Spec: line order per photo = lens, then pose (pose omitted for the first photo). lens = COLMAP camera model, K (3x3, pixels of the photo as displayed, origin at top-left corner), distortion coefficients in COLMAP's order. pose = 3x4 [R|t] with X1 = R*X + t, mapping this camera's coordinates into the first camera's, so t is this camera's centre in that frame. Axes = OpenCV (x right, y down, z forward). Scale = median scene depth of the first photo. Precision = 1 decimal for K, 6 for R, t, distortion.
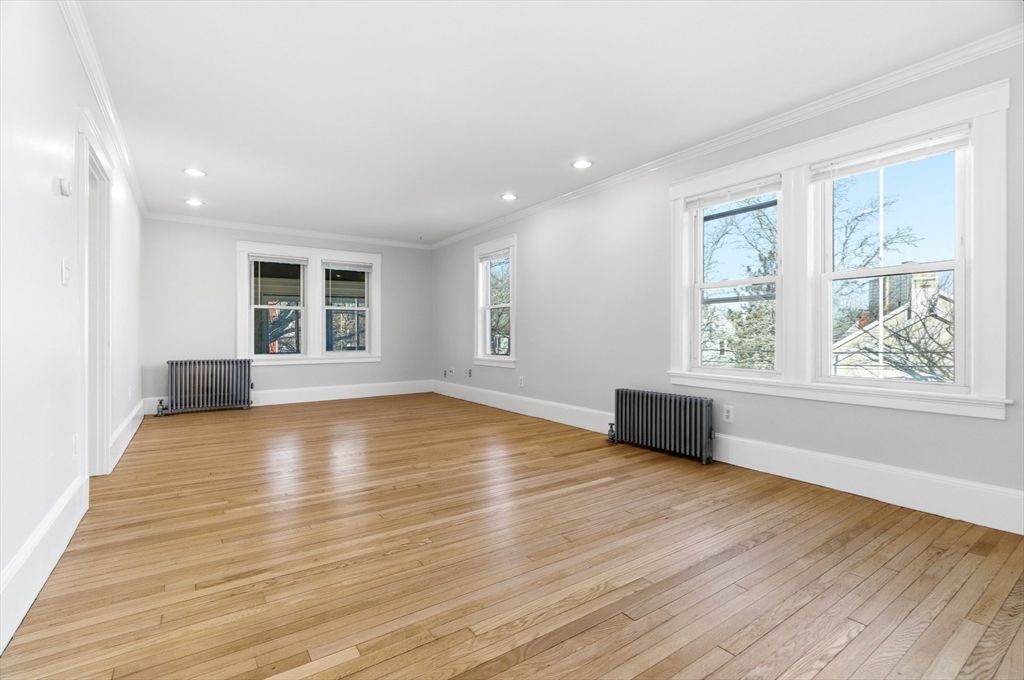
lens RADIAL K [[465.4, 0, 512.9], [0, 465.4, 327.9], [0, 0, 1]] dist [-0.008747, 0.005000]
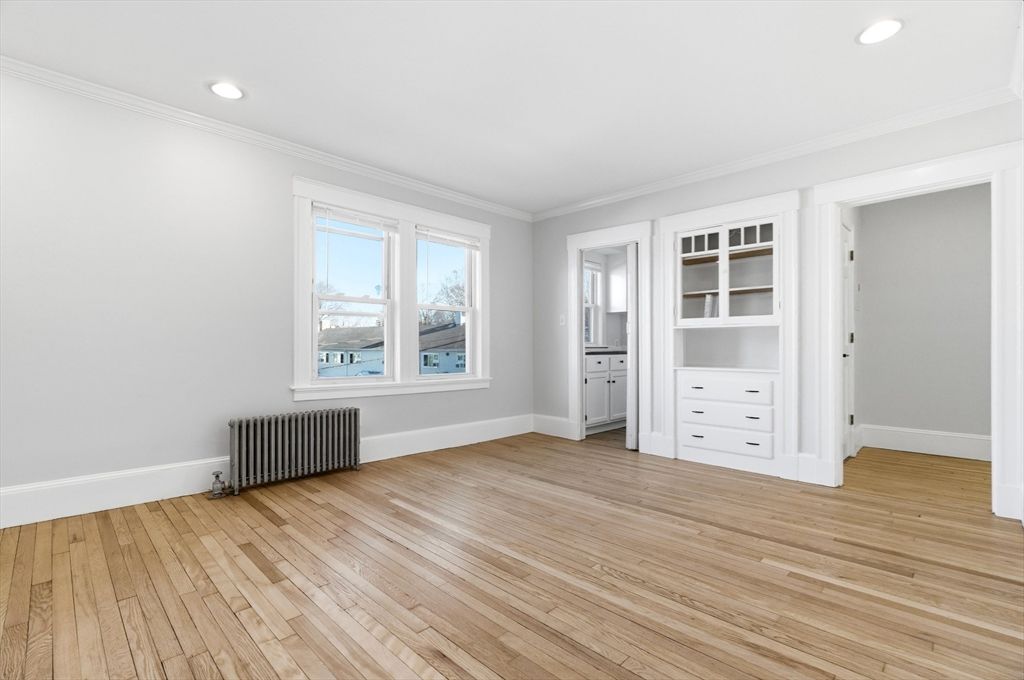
lens RADIAL K [[465.4, 0, 510.3], [0, 465.4, 343.4], [0, 0, 1]] dist [-0.008747, 0.005000]
pose [[-0.173372, 0.003424, 0.984850, -0.605390], [-0.020564, 0.999763, -0.007096, 0.006345], [-0.984642, -0.021482, -0.173261, 0.748896]]
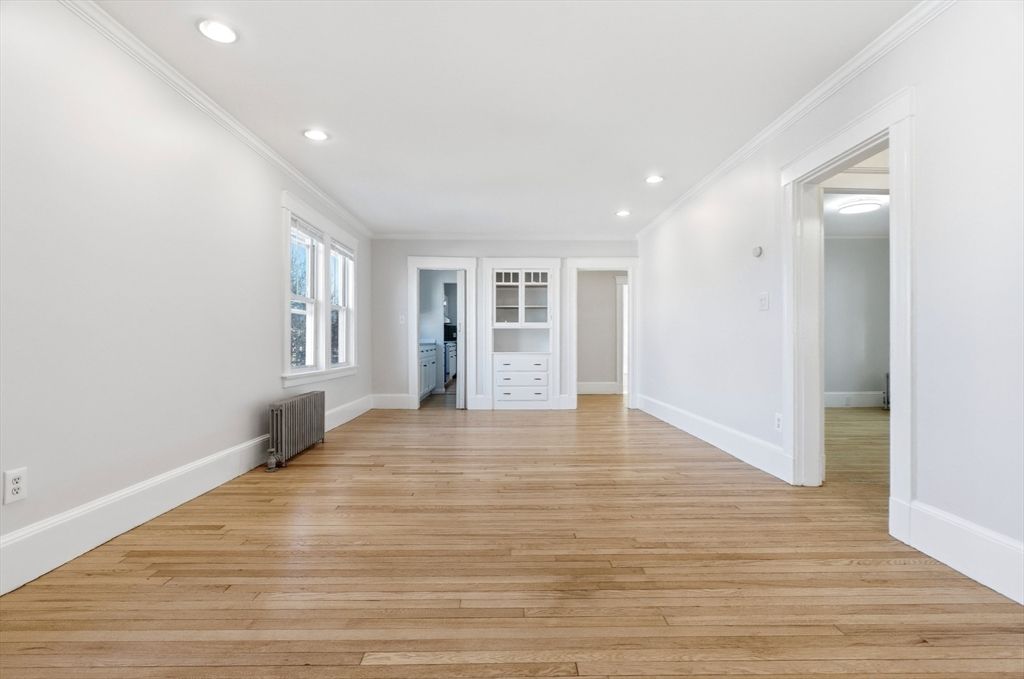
lens RADIAL K [[465.4, 0, 508.7], [0, 465.4, 336.7], [0, 0, 1]] dist [-0.008747, 0.005000]
pose [[-0.825338, 0.001655, 0.564636, -0.634971], [-0.013069, 0.999672, -0.022033, 0.024718], [-0.564487, -0.025564, -0.825046, 1.558563]]
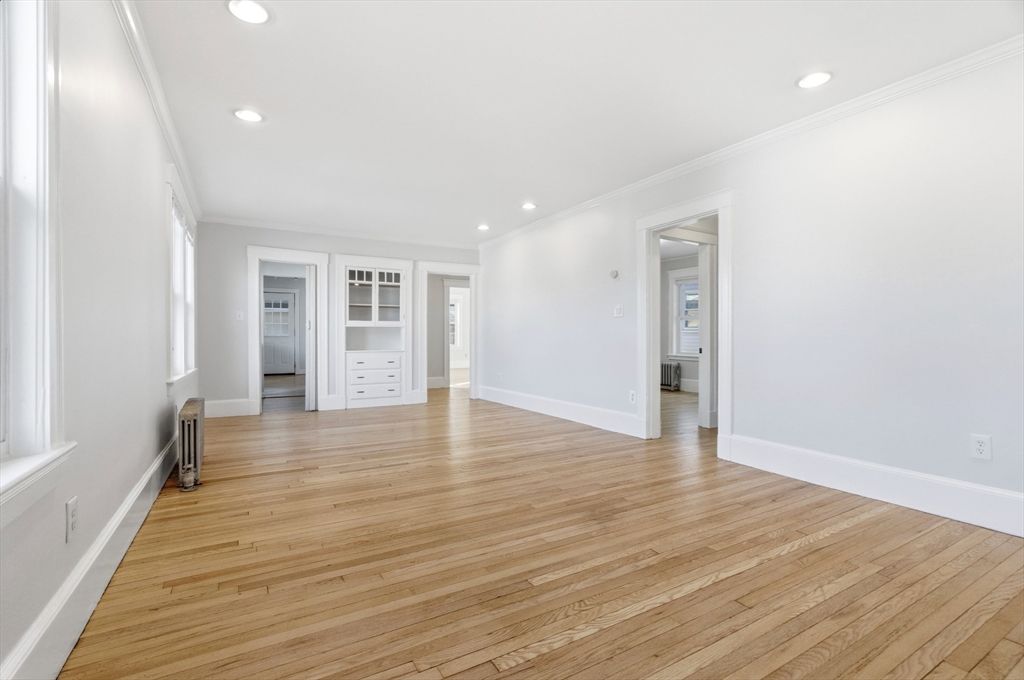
lens RADIAL K [[465.4, 0, 505.9], [0, 465.4, 340.6], [0, 0, 1]] dist [-0.008747, 0.005000]
pose [[-0.995785, -0.003429, 0.091654, -0.355162], [-0.004592, 0.999912, -0.012477, 0.025961], [-0.091603, -0.012845, -0.995713, 1.798393]]
